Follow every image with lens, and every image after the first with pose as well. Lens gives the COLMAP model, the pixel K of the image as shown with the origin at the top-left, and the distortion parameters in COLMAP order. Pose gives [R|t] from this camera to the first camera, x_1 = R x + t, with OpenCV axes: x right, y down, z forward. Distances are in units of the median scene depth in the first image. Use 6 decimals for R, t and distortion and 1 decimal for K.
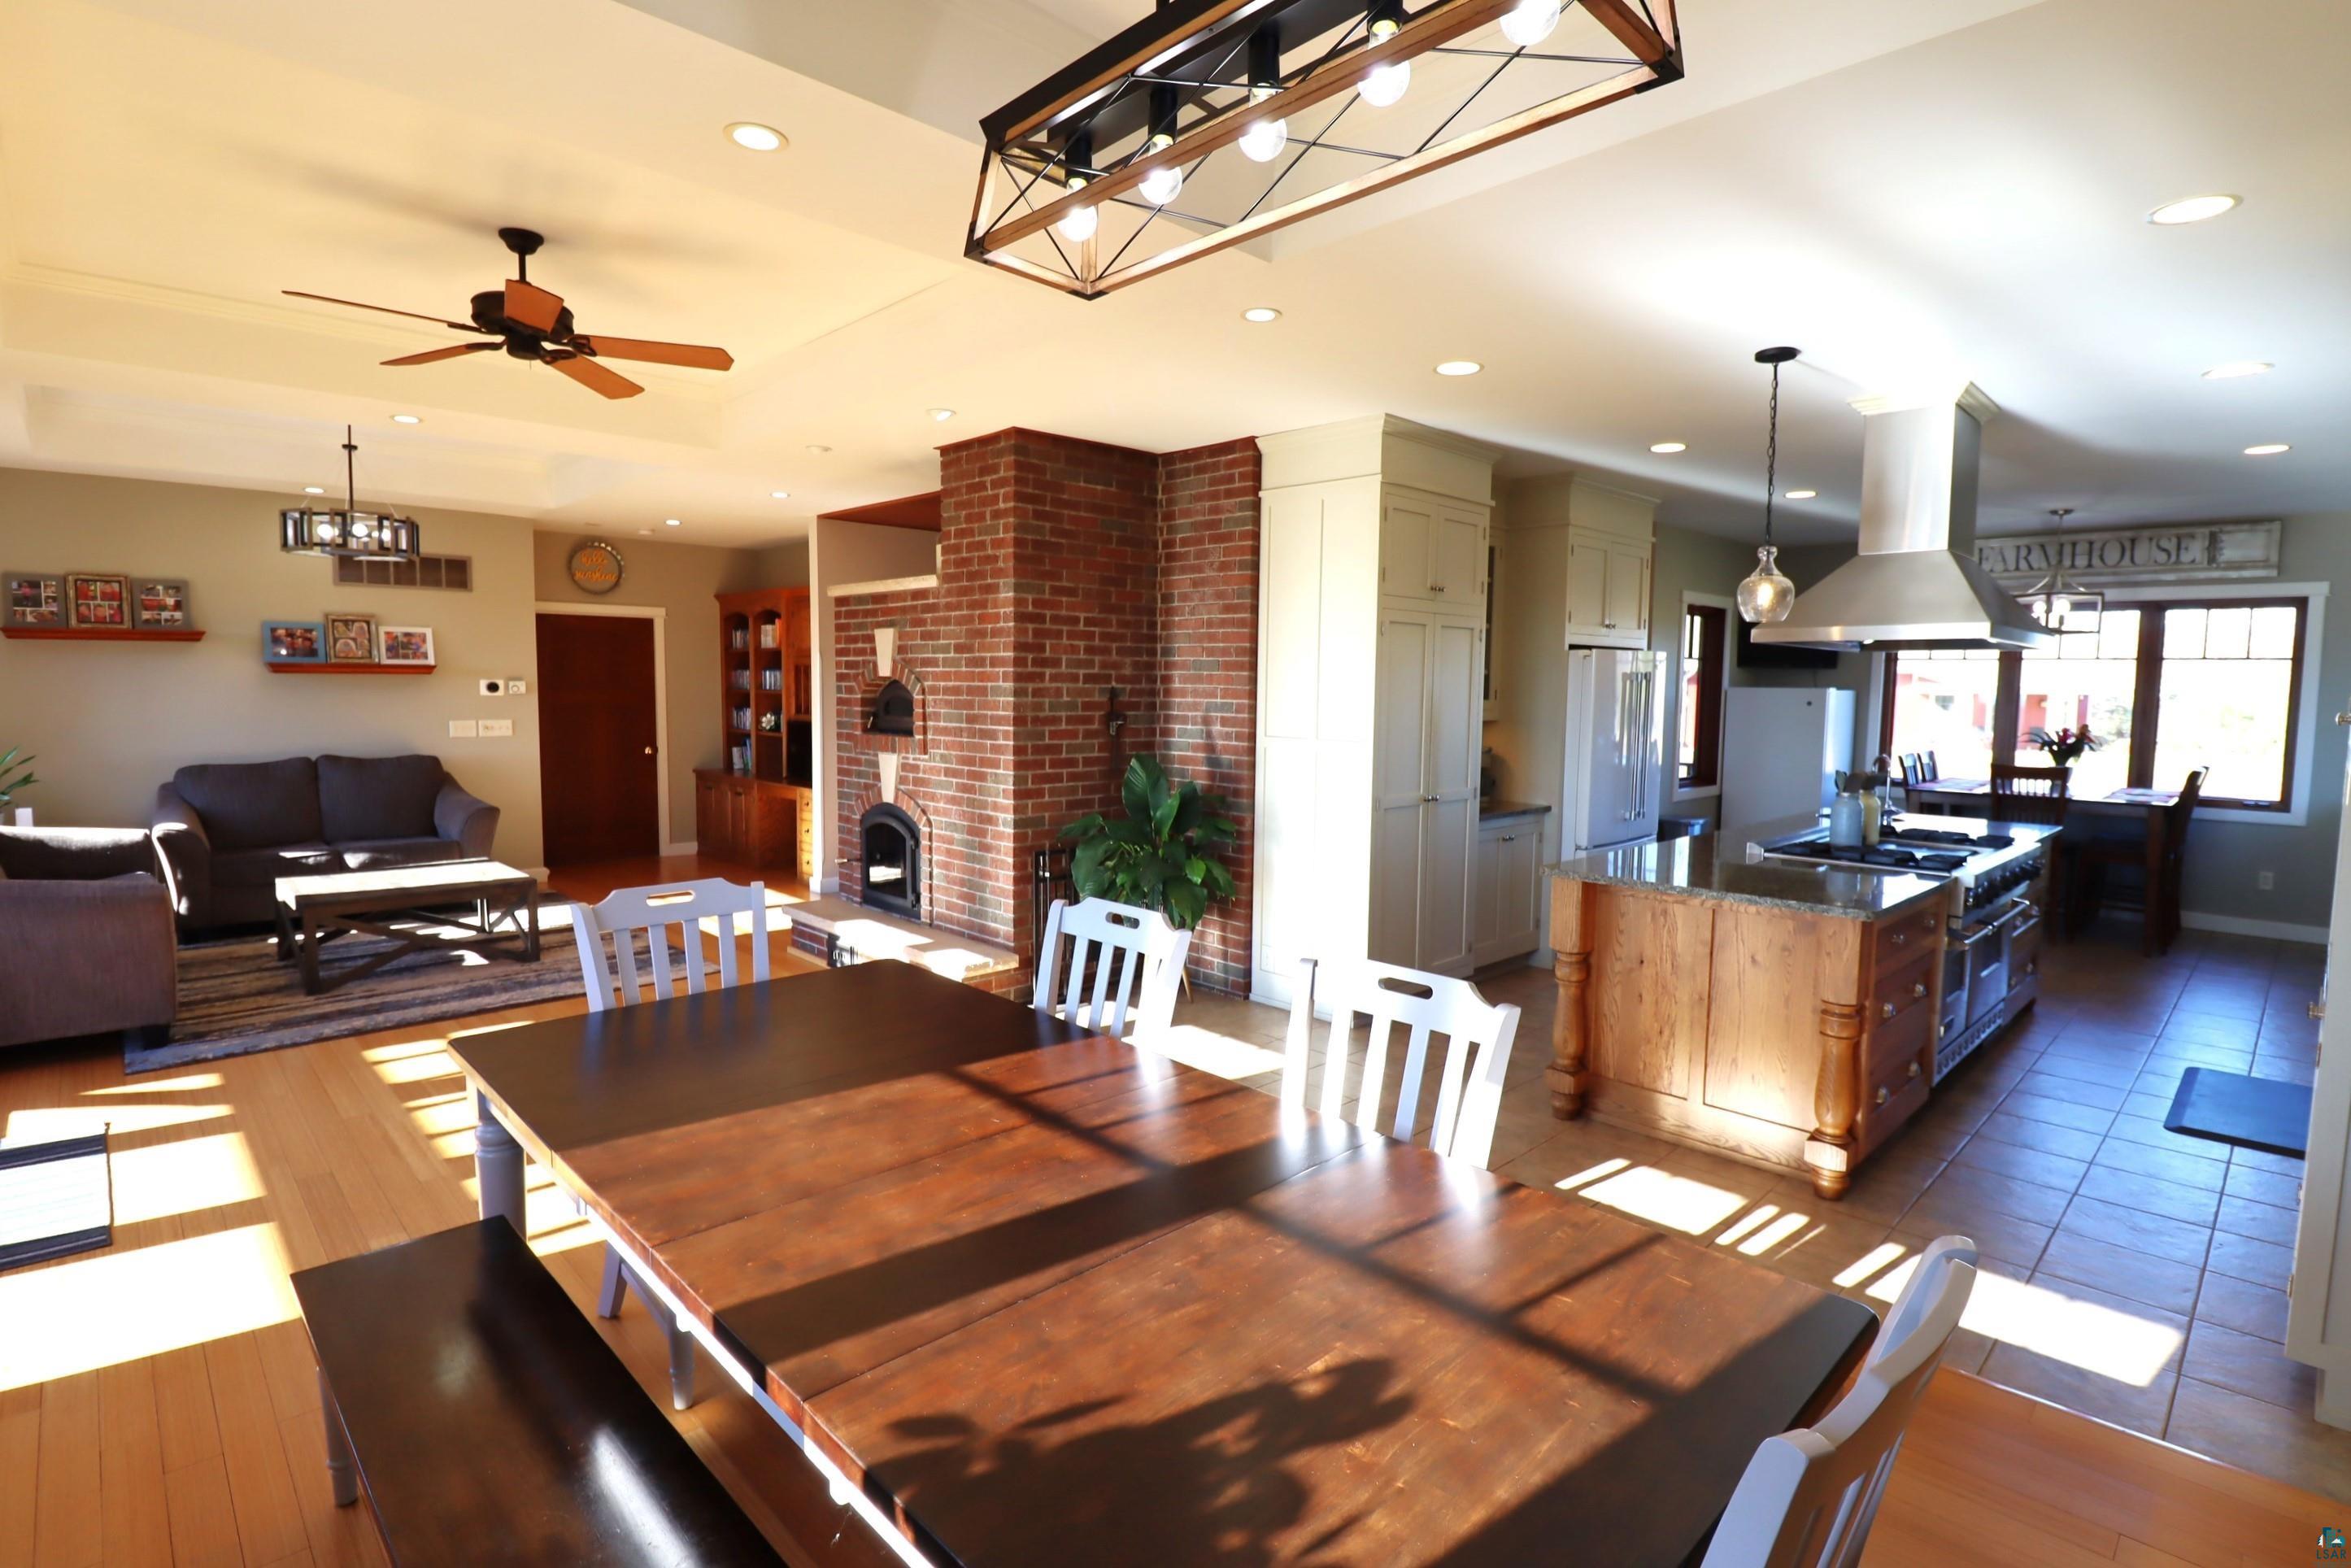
lens RADIAL K [[1134.8, 0, 1202.7], [0, 1134.8, 765.8], [0, 0, 1]] dist [-0.008880, -0.000511]
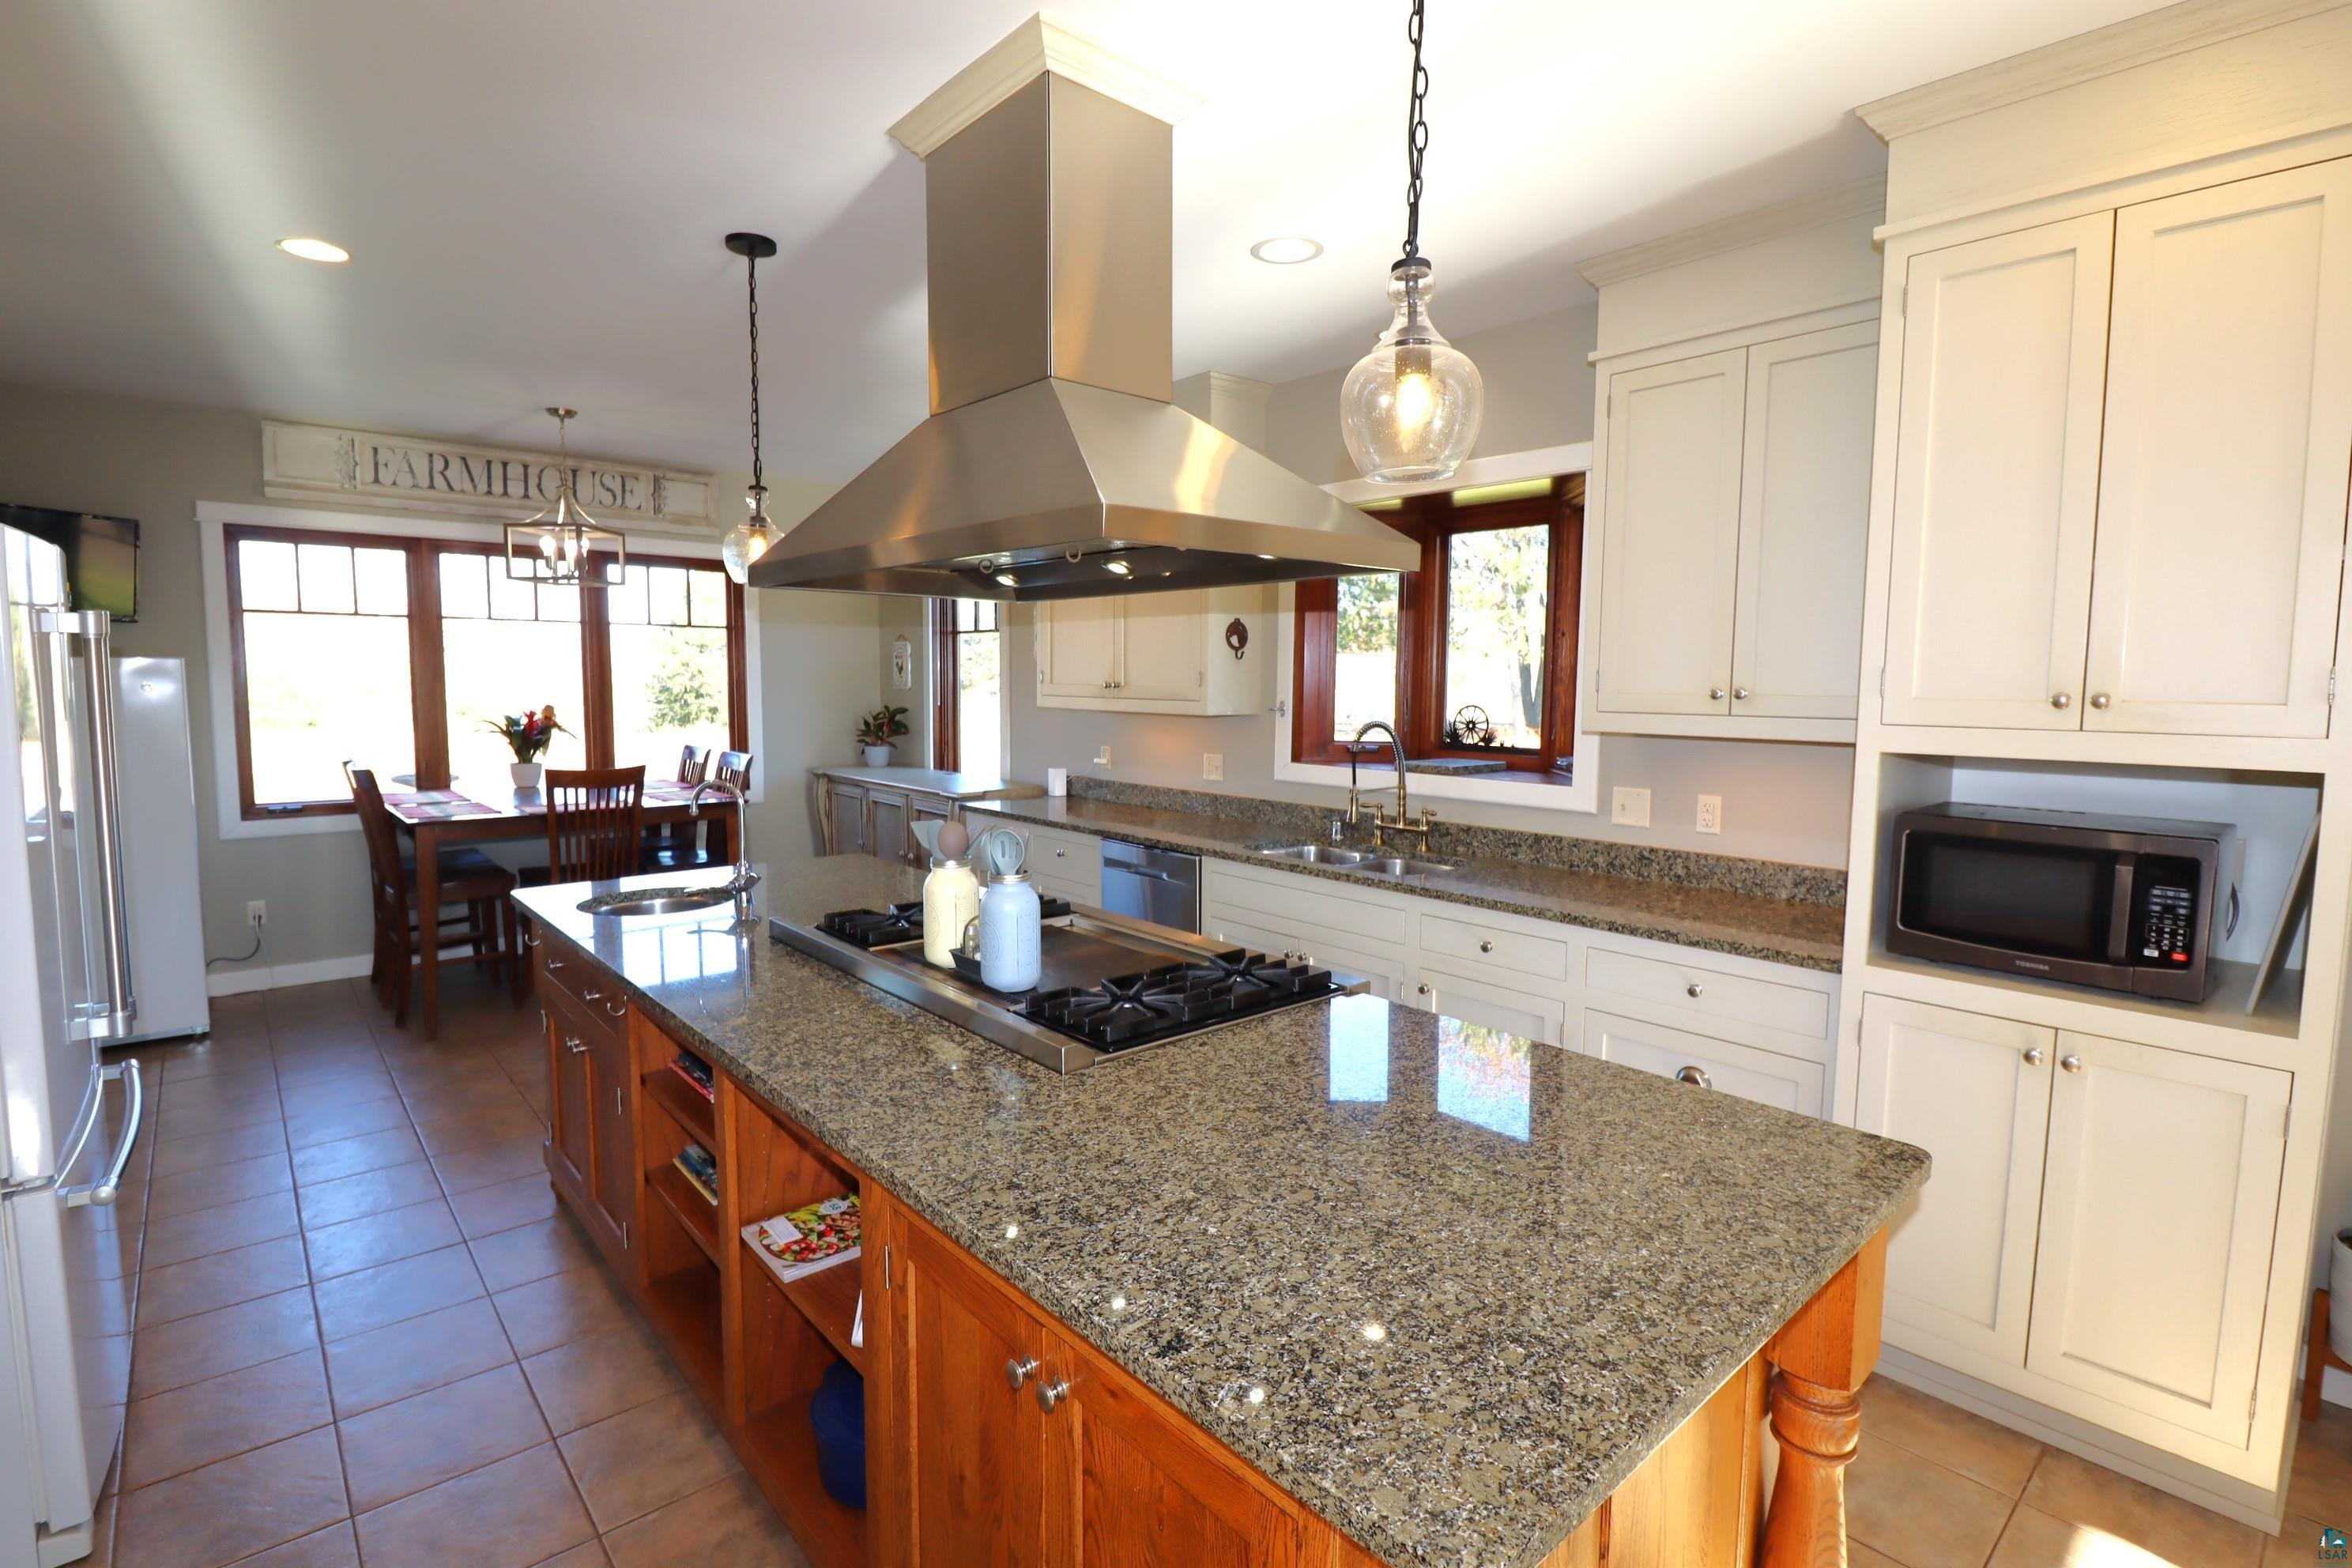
lens RADIAL K [[1096.9, 0, 1169.5], [0, 1096.9, 769.4], [0, 0, 1]] dist [0.002112, -0.012209]
pose [[0.059085, -0.097434, 0.993487, 0.075052], [0.064462, 0.993521, 0.093604, -0.043415], [-0.996170, 0.058511, 0.064983, 0.640004]]
